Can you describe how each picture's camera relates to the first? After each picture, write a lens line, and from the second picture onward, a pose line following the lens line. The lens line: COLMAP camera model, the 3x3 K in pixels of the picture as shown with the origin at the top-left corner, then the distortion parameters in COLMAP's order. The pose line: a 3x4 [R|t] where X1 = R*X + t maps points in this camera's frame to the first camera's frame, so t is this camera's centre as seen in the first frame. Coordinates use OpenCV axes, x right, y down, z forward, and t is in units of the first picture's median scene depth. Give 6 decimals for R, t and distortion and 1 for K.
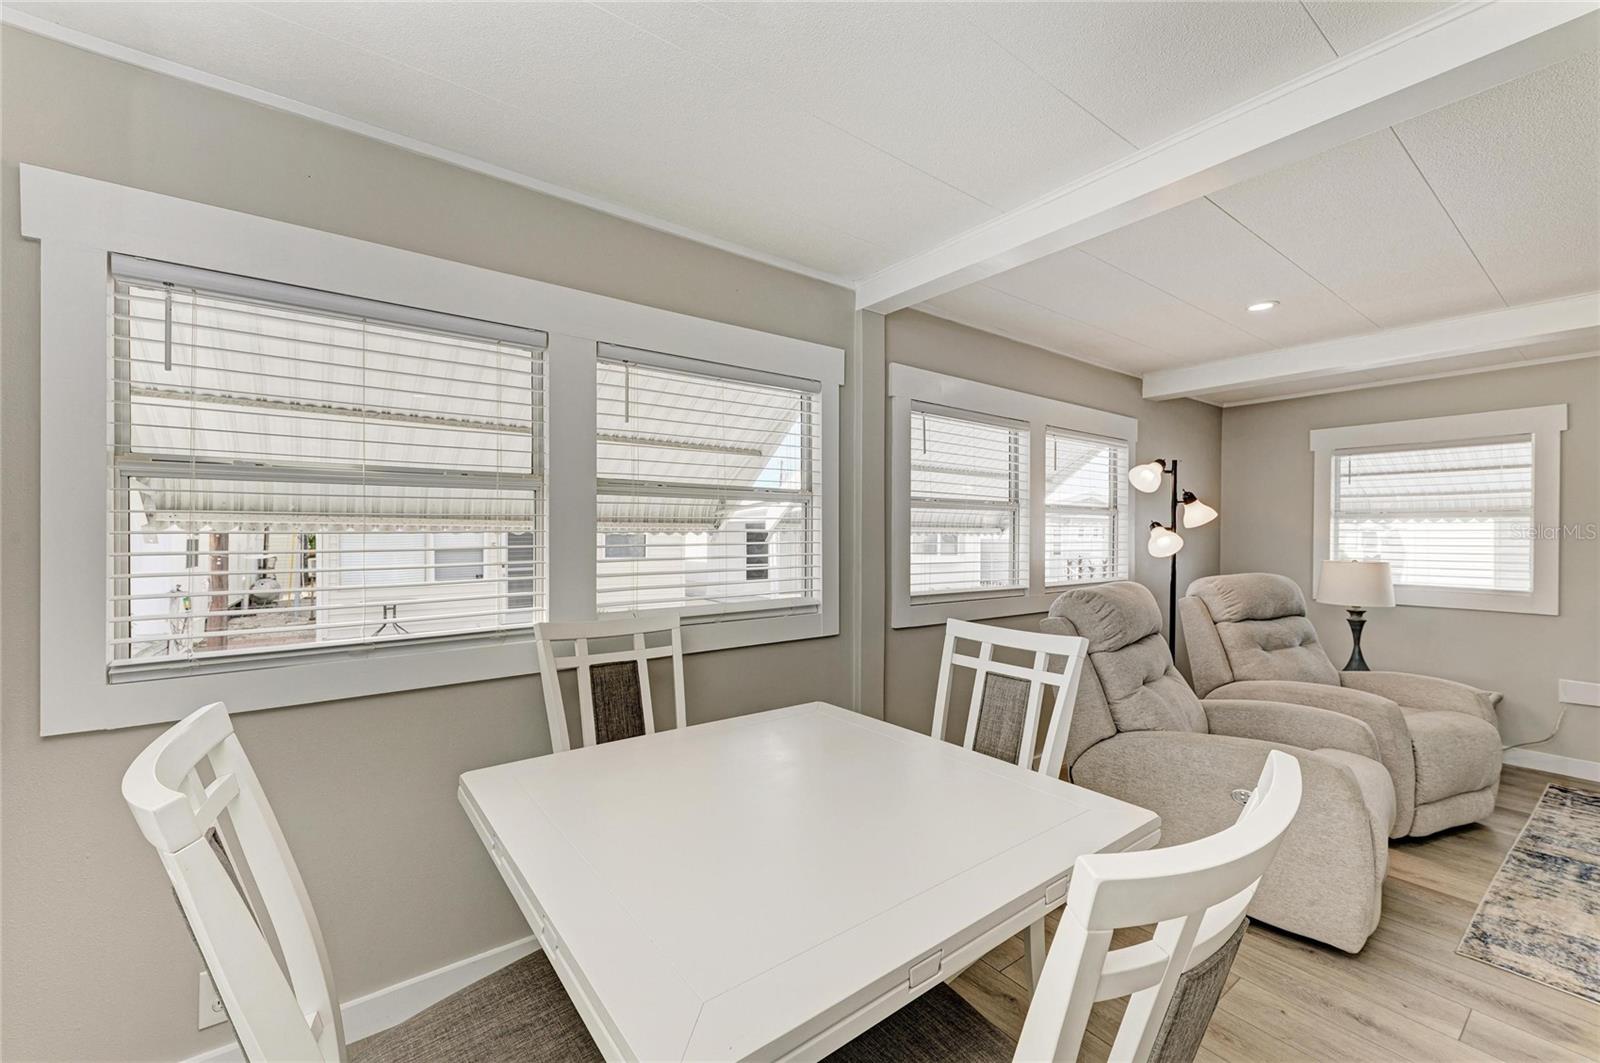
lens RADIAL K [[659.5, 0, 800.0], [0, 659.5, 531.5], [0, 0, 1]] dist [0.014360, -0.000021]
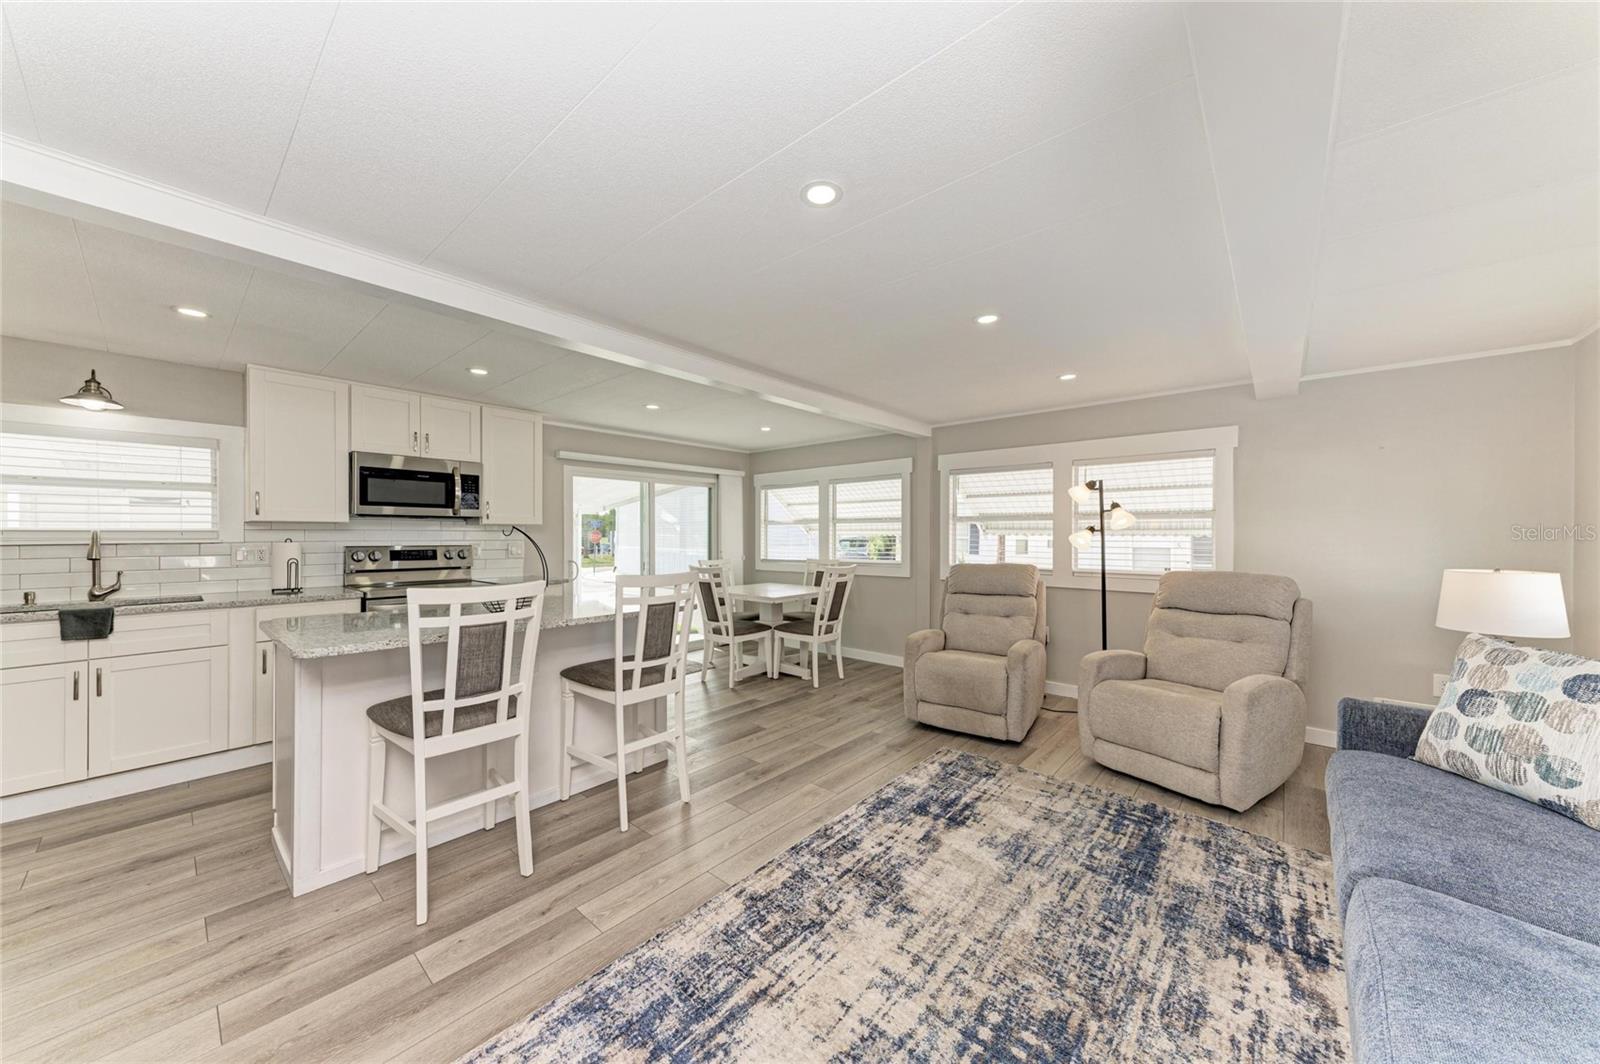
lens RADIAL K [[549.5, 0, 800.0], [0, 549.5, 532.0], [0, 0, 1]] dist [0.016194, -0.003997]
pose [[0.205638, -0.008534, -0.978591, 1.820888], [0.003164, 0.999963, -0.008056, 0.006782], [0.978623, -0.001440, 0.205657, 0.191606]]
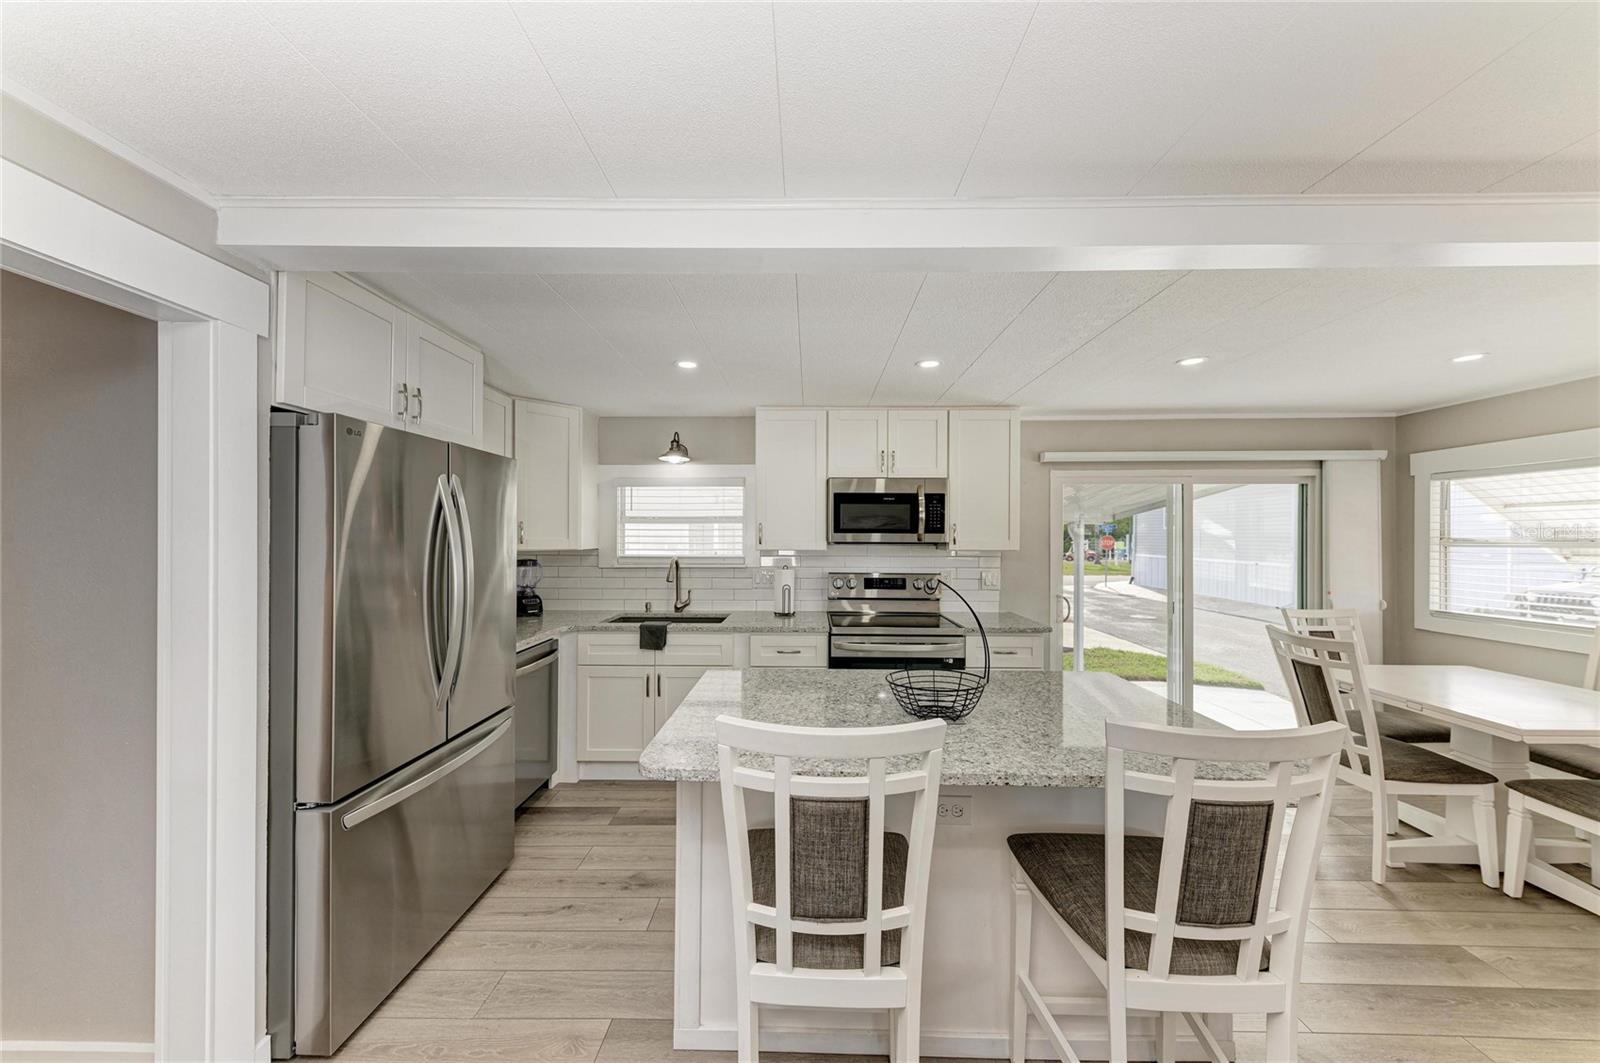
lens RADIAL K [[543.2, 0, 800.7], [0, 543.2, 537.0], [0, 0, 1]] dist [0.007624, -0.000089]
pose [[-0.617698, -0.003700, -0.786407, 1.358189], [-0.003372, 0.999992, -0.002056, -0.057214], [0.786408, 0.001381, -0.617705, 0.154498]]
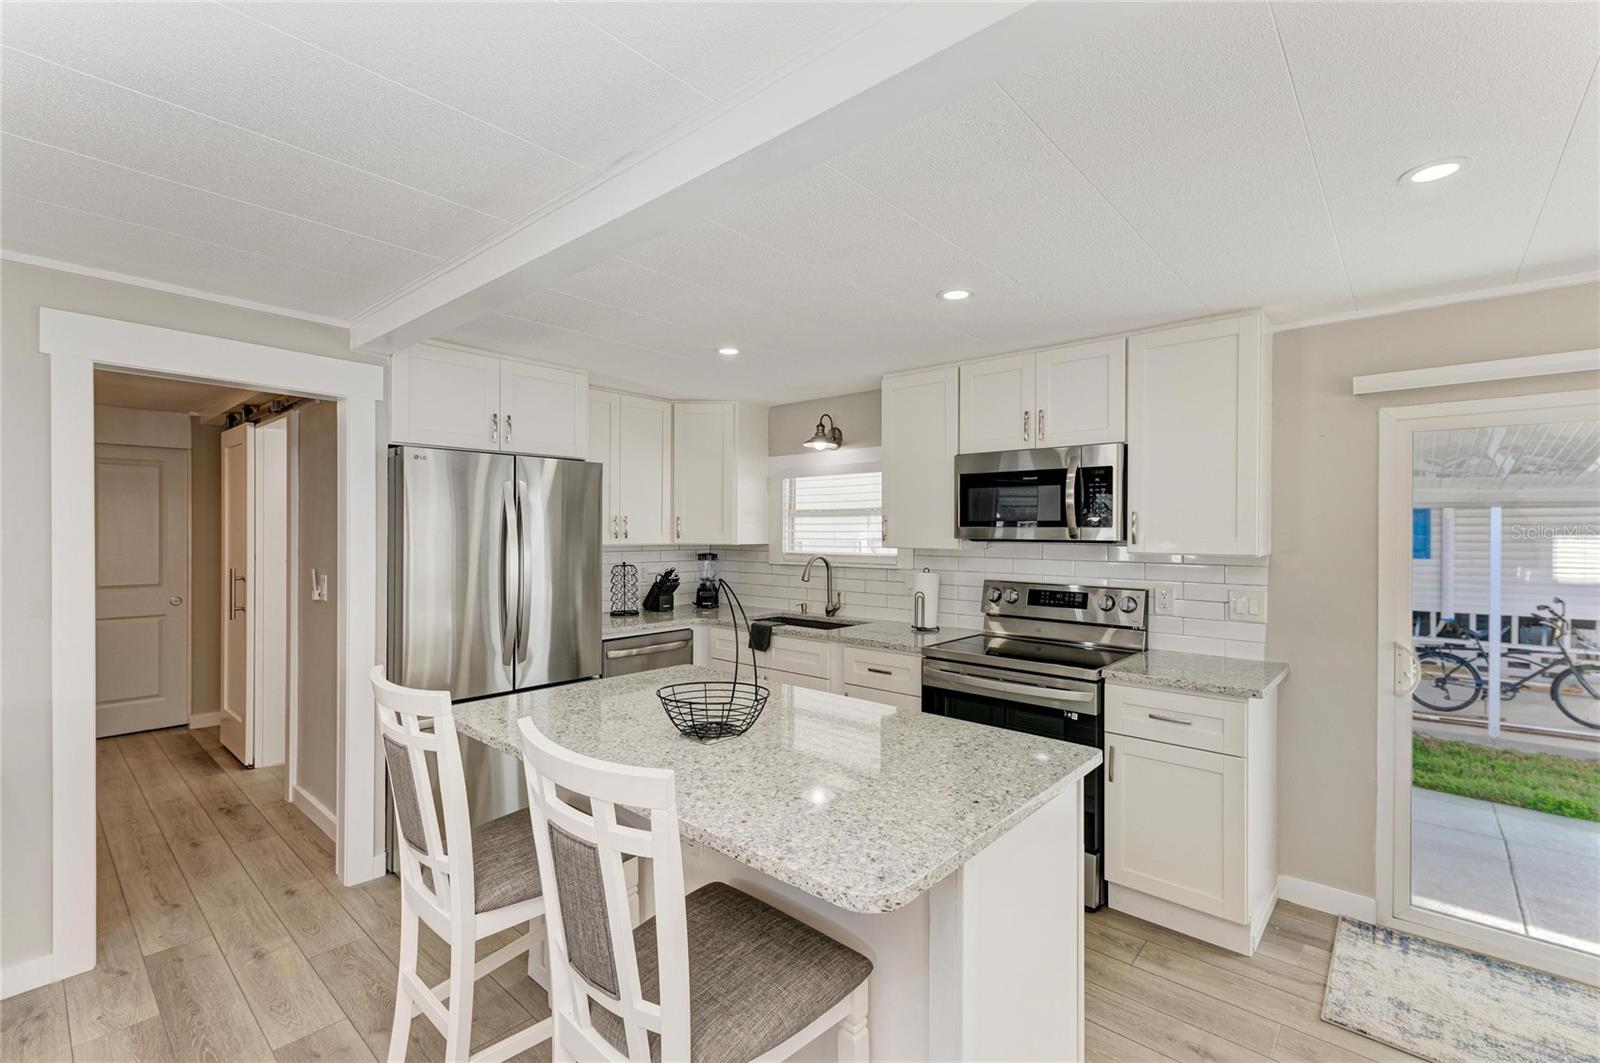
lens RADIAL K [[694.2, 0, 800.0], [0, 694.2, 531.5], [0, 0, 1]] dist [0.002622, -0.000405]
pose [[-0.980404, -0.007926, -0.196836, 0.849667], [-0.007657, 0.999968, -0.002131, -0.056110], [0.196847, -0.000583, -0.980434, 0.569848]]
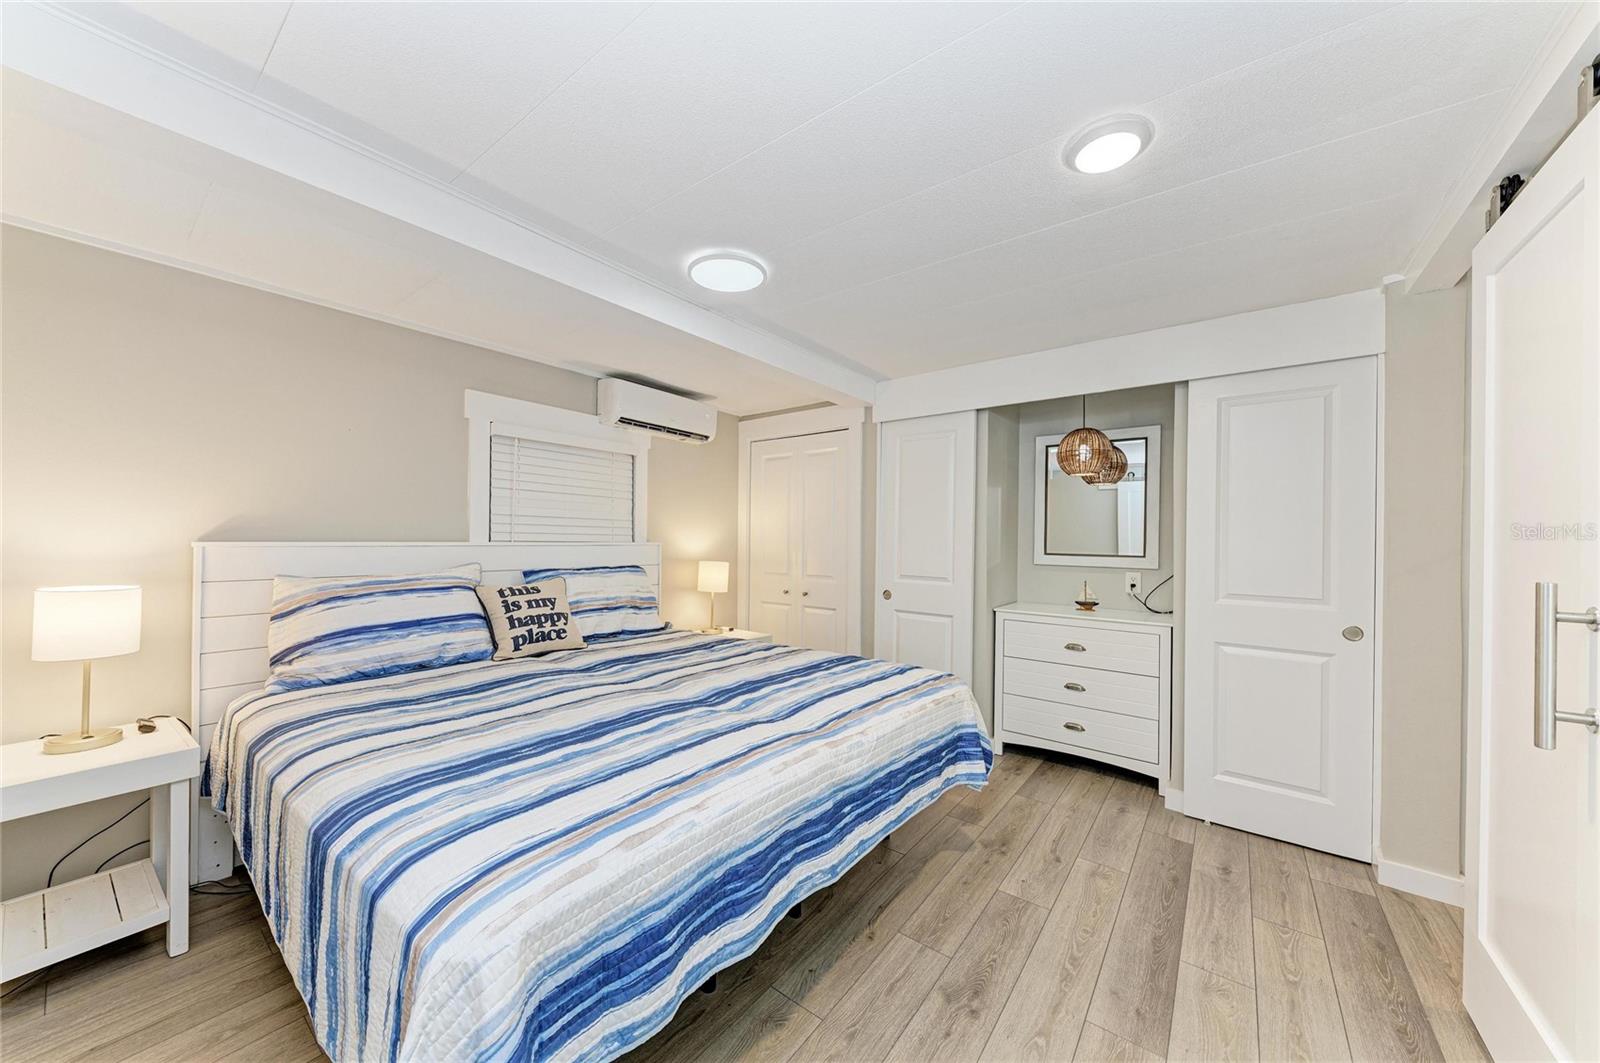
lens RADIAL K [[555.9, 0, 799.1], [0, 555.9, 533.7], [0, 0, 1]] dist [0.016382, -0.005962]
pose [[-0.262309, -0.005565, 0.964968, 1.533409], [-0.015547, 0.999878, 0.001540, 0.000386], [-0.964859, -0.014598, -0.262364, -0.576110]]
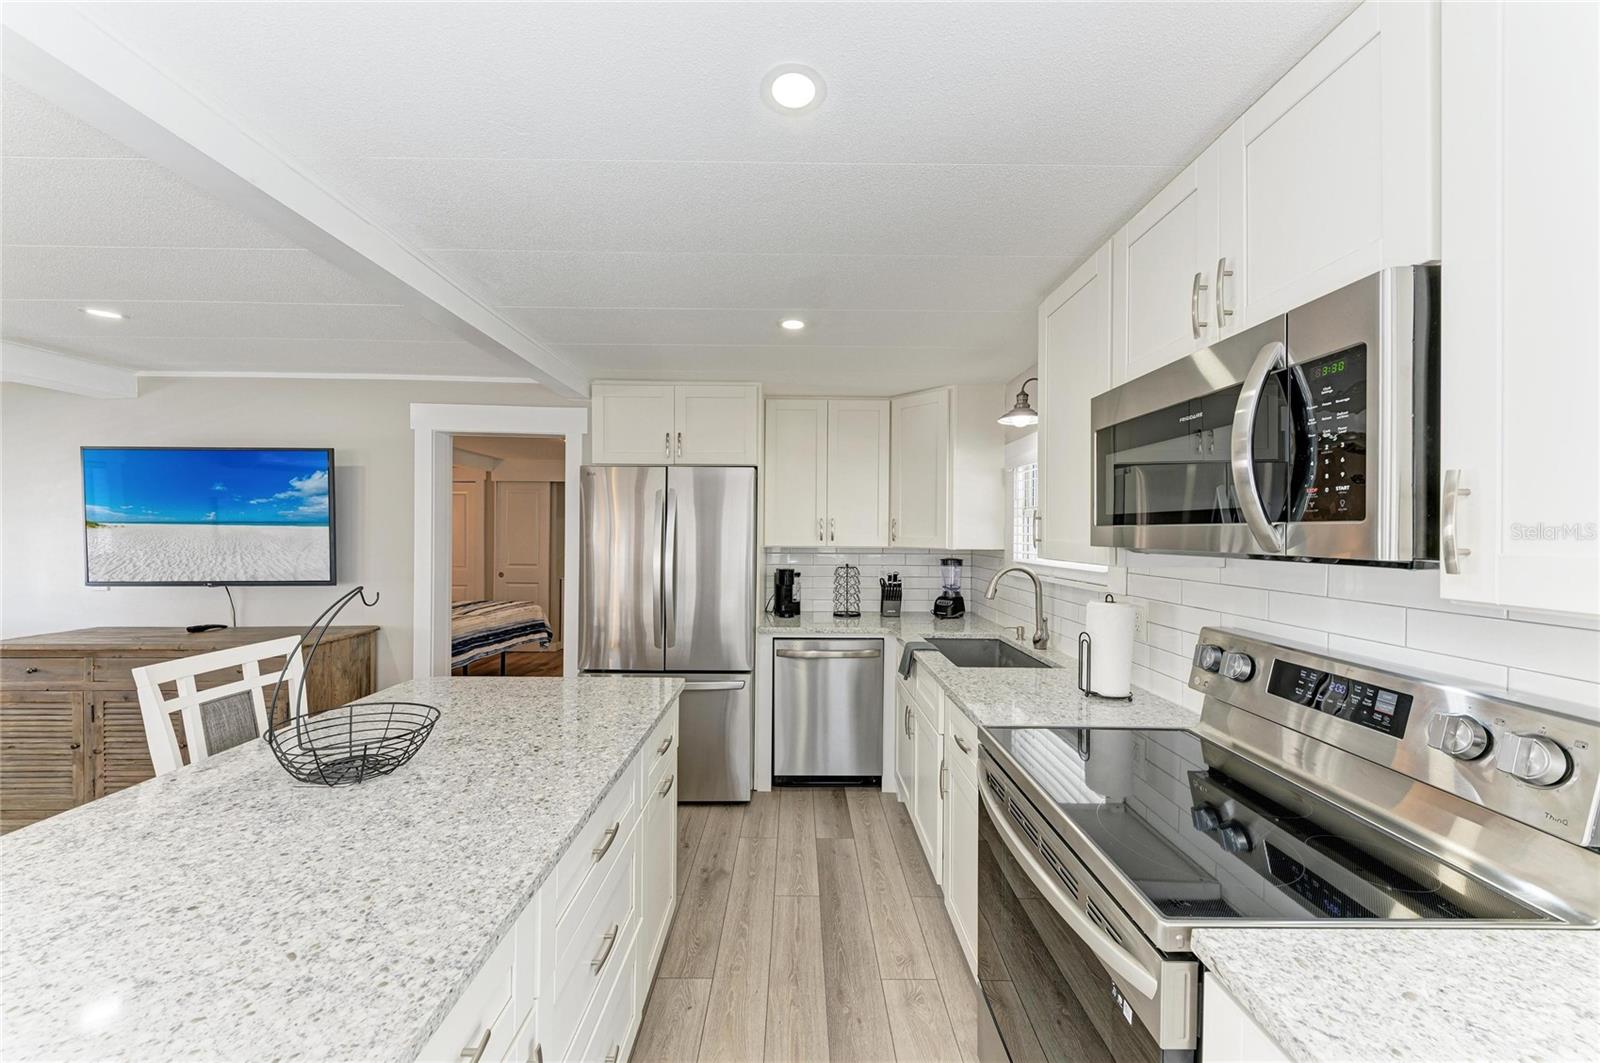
lens RADIAL K [[555.9, 0, 799.1], [0, 555.9, 533.7], [0, 0, 1]] dist [0.016382, -0.005962]
pose [[-0.802272, -0.011770, 0.596843, 0.255204], [-0.012535, 0.999917, 0.002871, -0.059166], [-0.596827, -0.005178, -0.802353, 0.053070]]
